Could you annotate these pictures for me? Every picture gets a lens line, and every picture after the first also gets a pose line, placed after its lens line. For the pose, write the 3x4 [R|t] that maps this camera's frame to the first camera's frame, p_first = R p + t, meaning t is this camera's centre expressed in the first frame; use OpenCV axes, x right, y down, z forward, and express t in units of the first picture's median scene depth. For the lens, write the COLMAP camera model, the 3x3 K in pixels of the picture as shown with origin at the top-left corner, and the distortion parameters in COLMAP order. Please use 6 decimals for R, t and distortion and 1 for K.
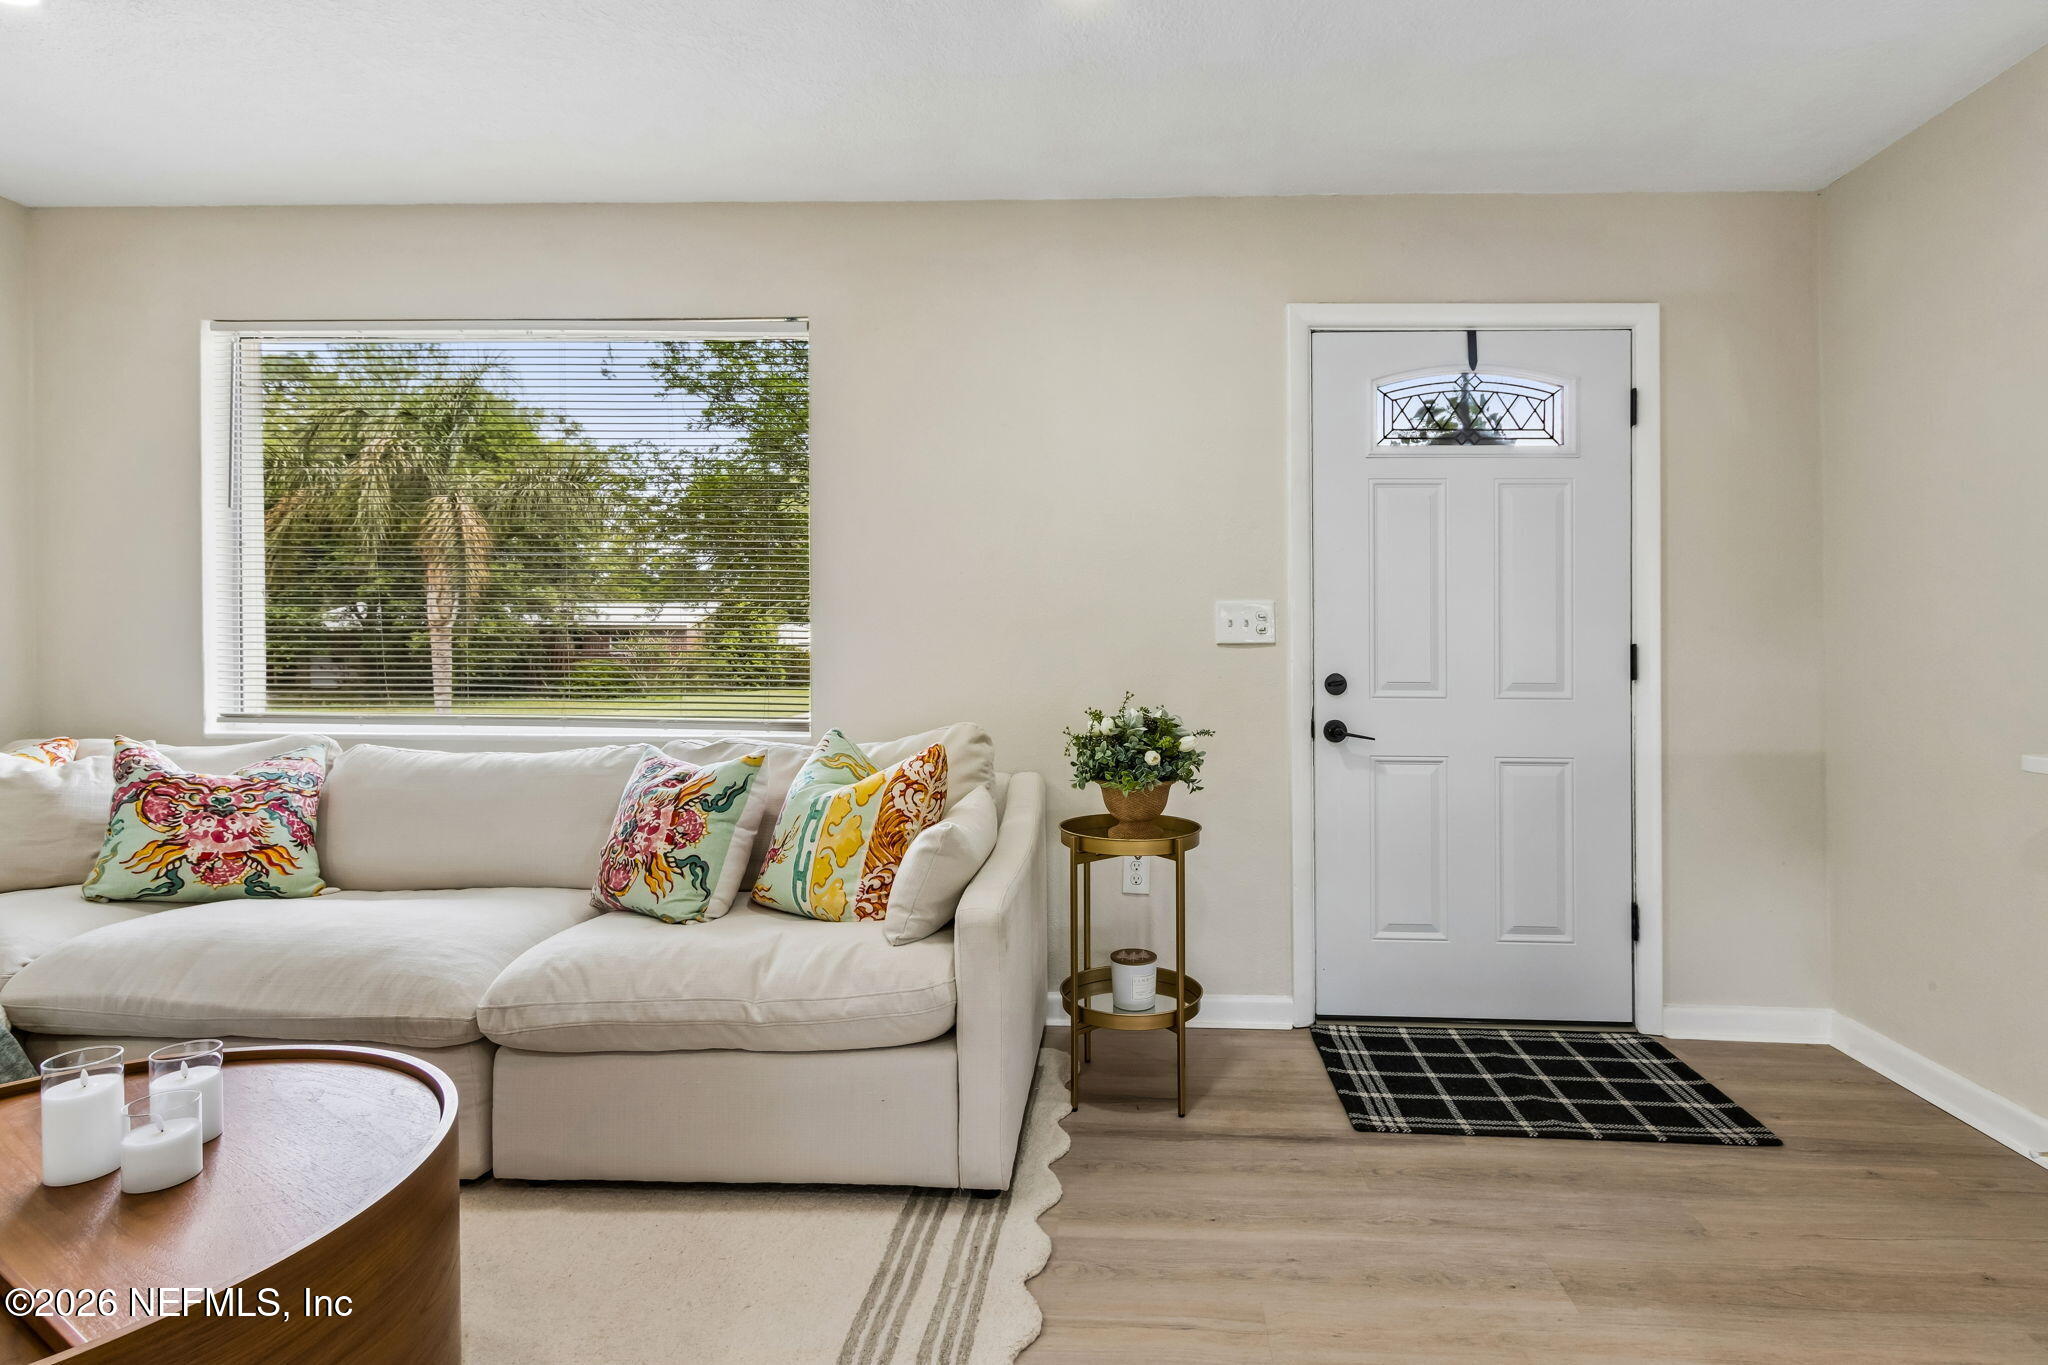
lens RADIAL K [[966.2, 0, 1034.4], [0, 966.2, 675.8], [0, 0, 1]] dist [0.010735, -0.000364]
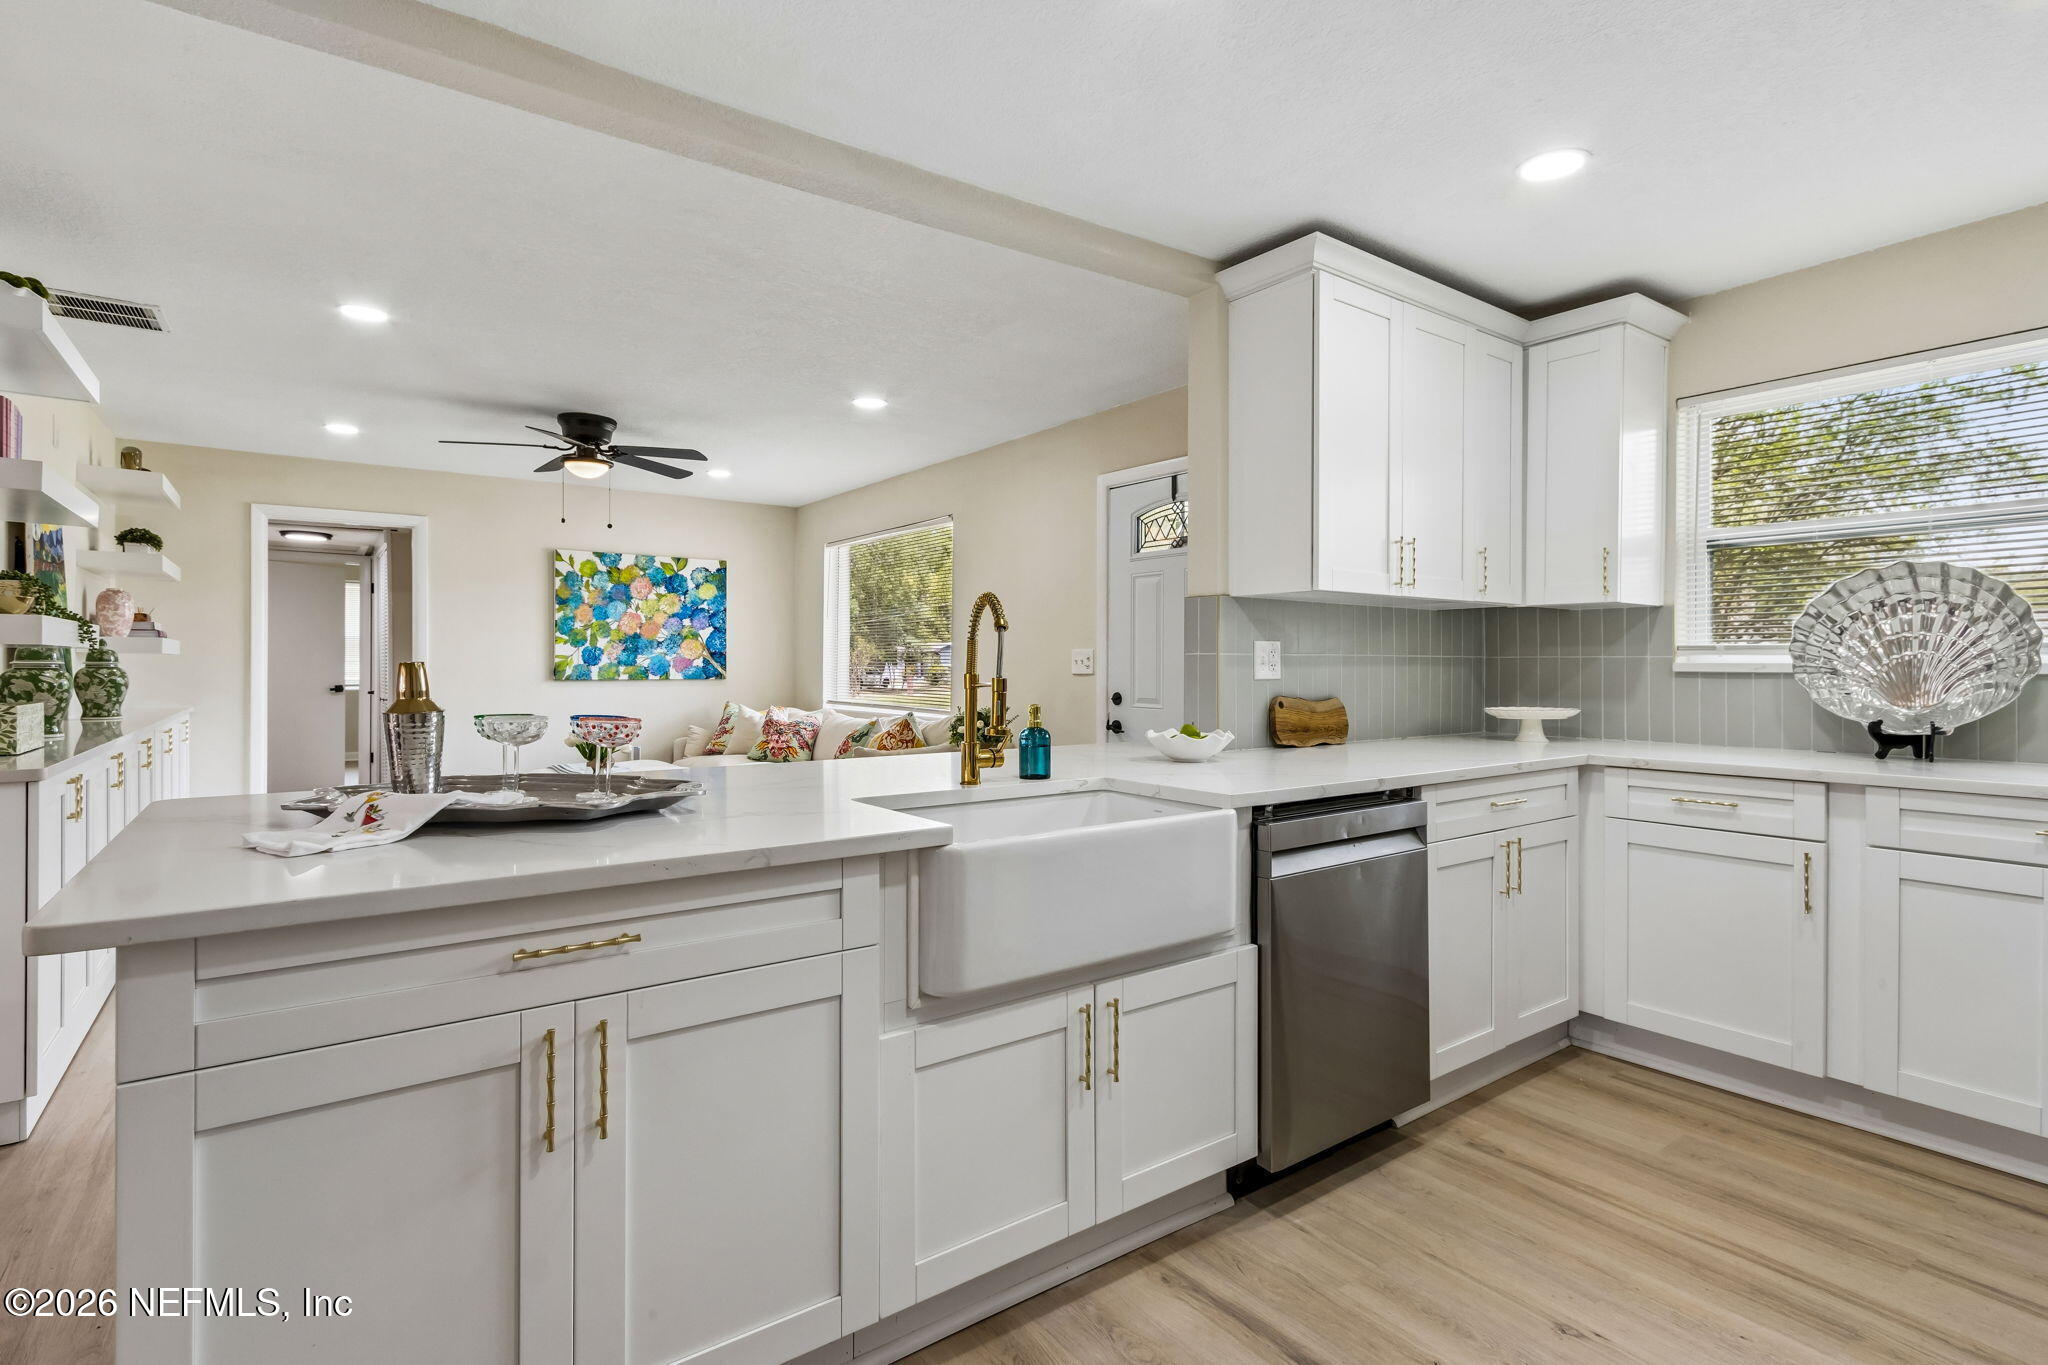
lens RADIAL K [[966.2, 0, 990.8], [0, 966.2, 675.4], [0, 0, 1]] dist [0.010735, -0.000364]
pose [[0.608503, 0.005273, -0.793534, 1.723162], [-0.018368, 0.999804, -0.007442, -0.016752], [0.793339, 0.019104, 0.608480, -0.216149]]
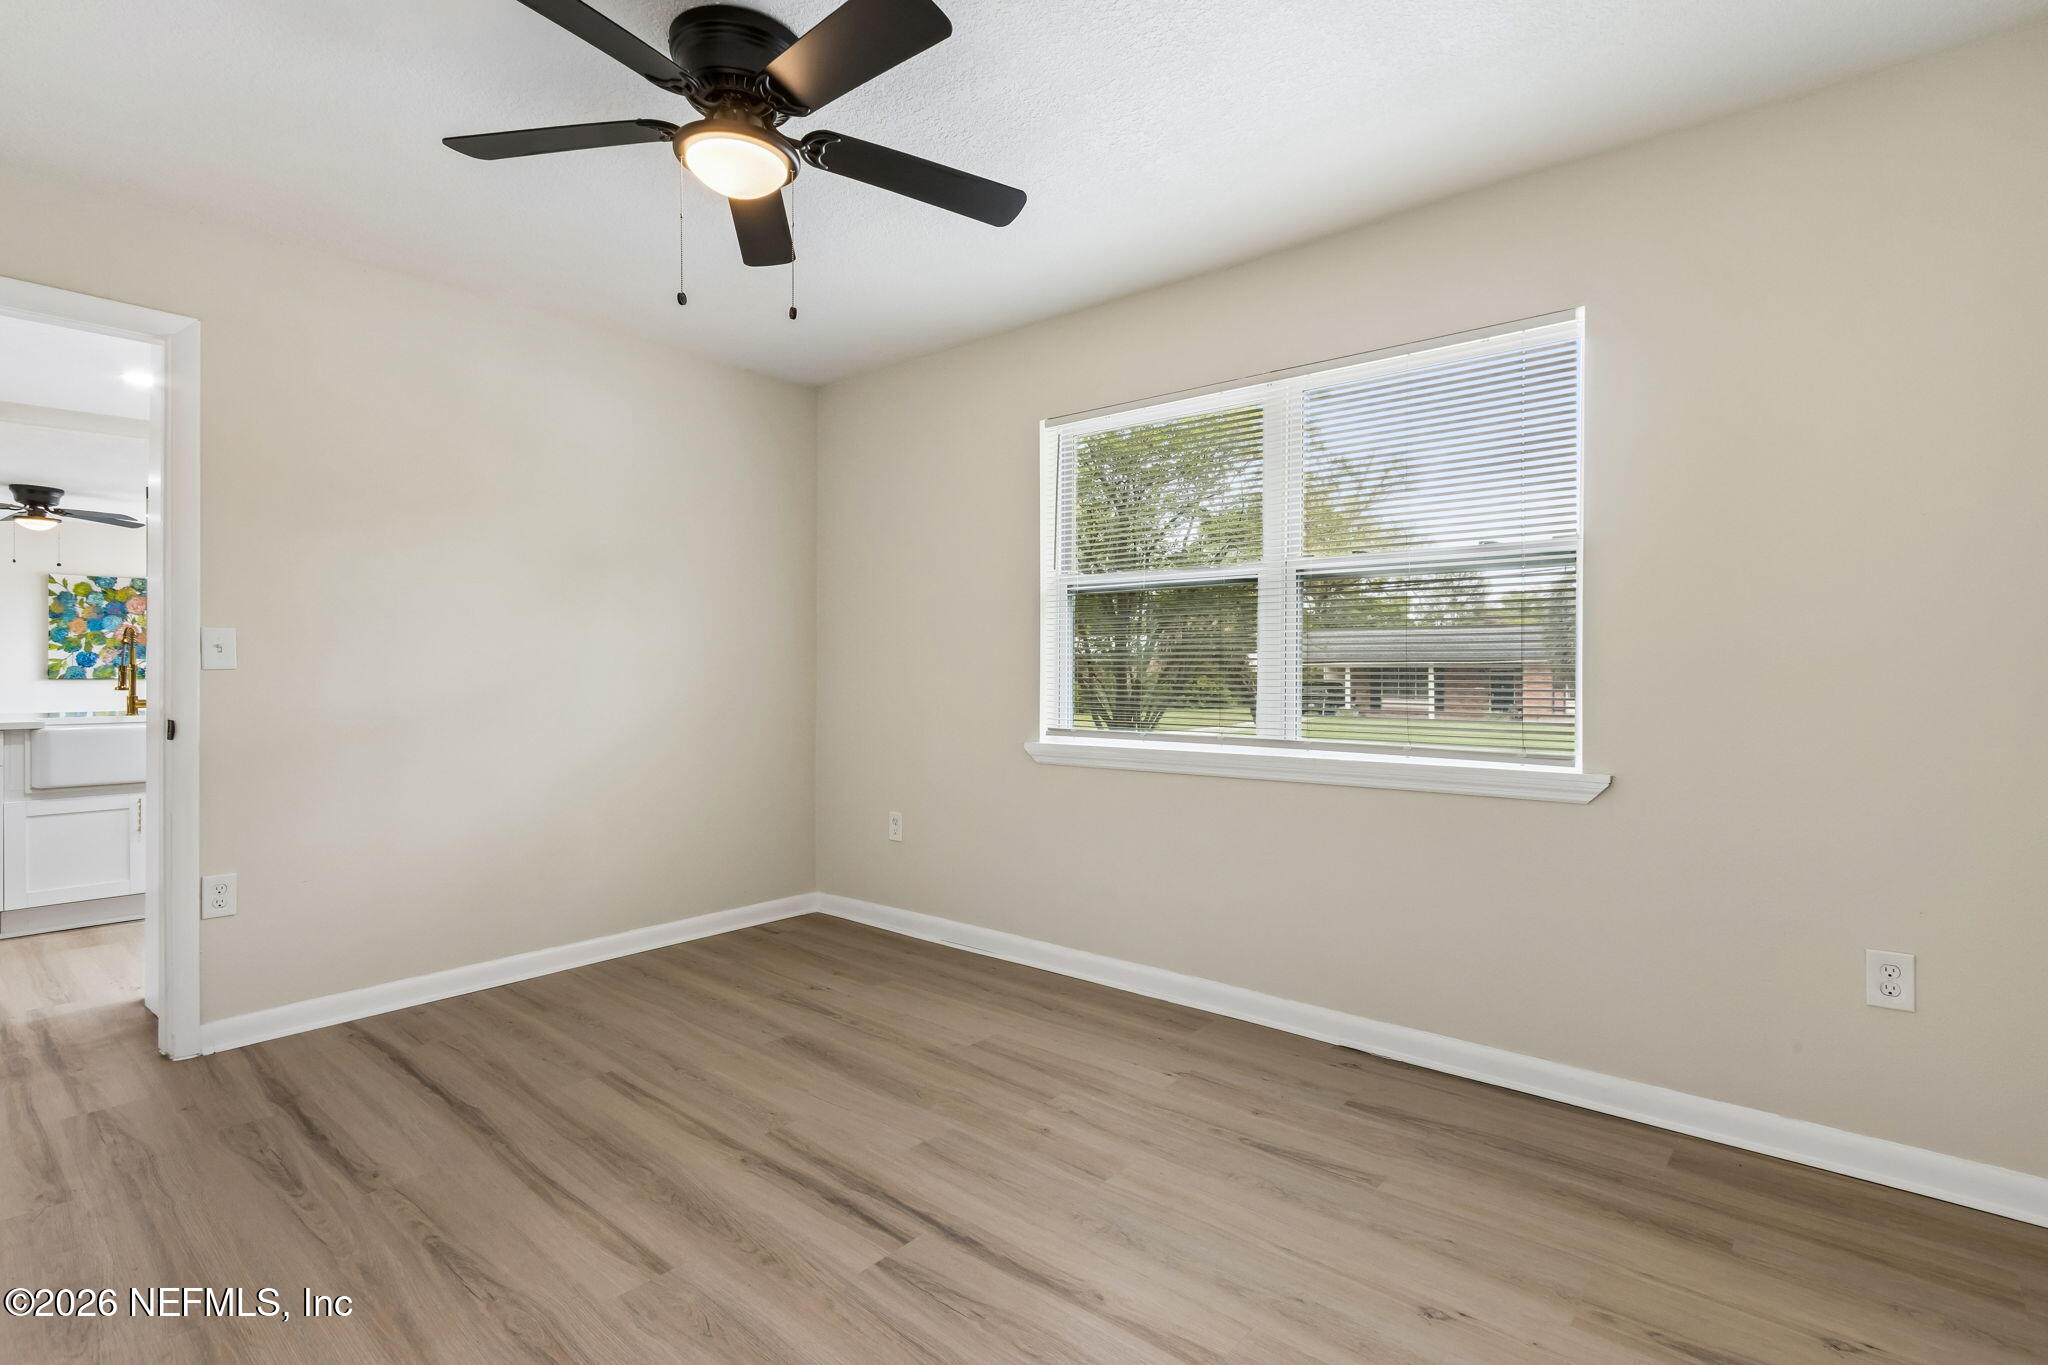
lens RADIAL K [[966.2, 0, 979.9], [0, 966.2, 669.2], [0, 0, 1]] dist [0.010735, -0.000364]
pose [[0.777729, -0.007337, -0.628557, 3.573270], [-0.010976, 0.999621, -0.025249, 0.017205], [0.628504, 0.026536, 0.777354, -0.131565]]
